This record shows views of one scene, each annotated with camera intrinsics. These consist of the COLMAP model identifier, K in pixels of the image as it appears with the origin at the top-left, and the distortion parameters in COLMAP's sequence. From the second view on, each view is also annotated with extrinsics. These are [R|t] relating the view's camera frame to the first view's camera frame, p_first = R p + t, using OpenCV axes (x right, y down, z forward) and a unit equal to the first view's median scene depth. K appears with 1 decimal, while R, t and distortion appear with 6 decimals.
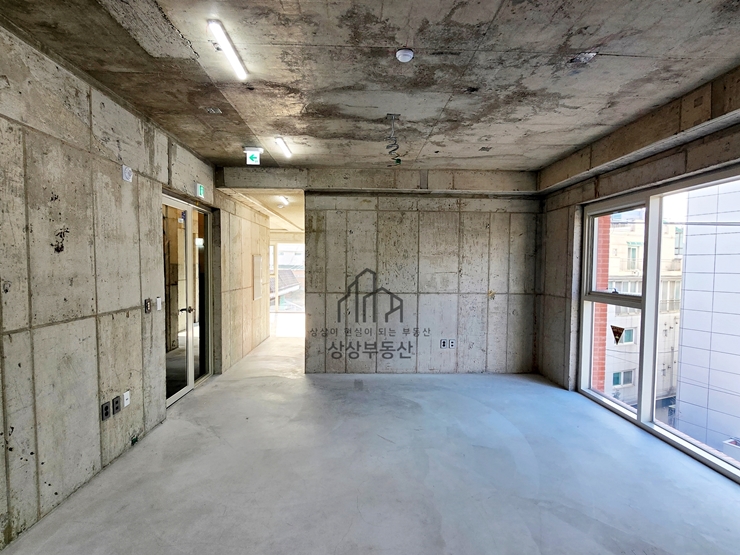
lens RADIAL K [[390.7, 0, 369.9], [0, 390.7, 280.1], [0, 0, 1]] dist [0.001321, -0.003641]
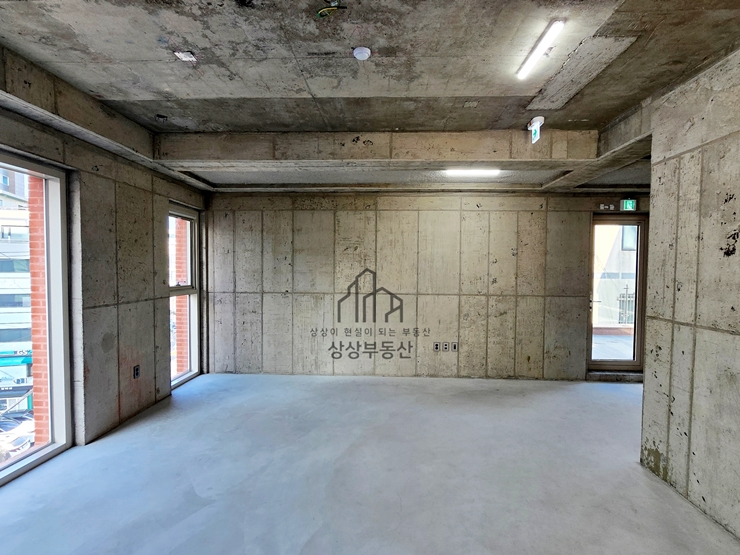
lens RADIAL K [[390.7, 0, 369.9], [0, 390.7, 281.4], [0, 0, 1]] dist [0.001321, -0.003641]
pose [[-0.996852, -0.019888, 0.076755, -0.020409], [-0.014327, 0.997278, 0.072329, -0.070815], [-0.077985, 0.071002, -0.994423, 2.138776]]
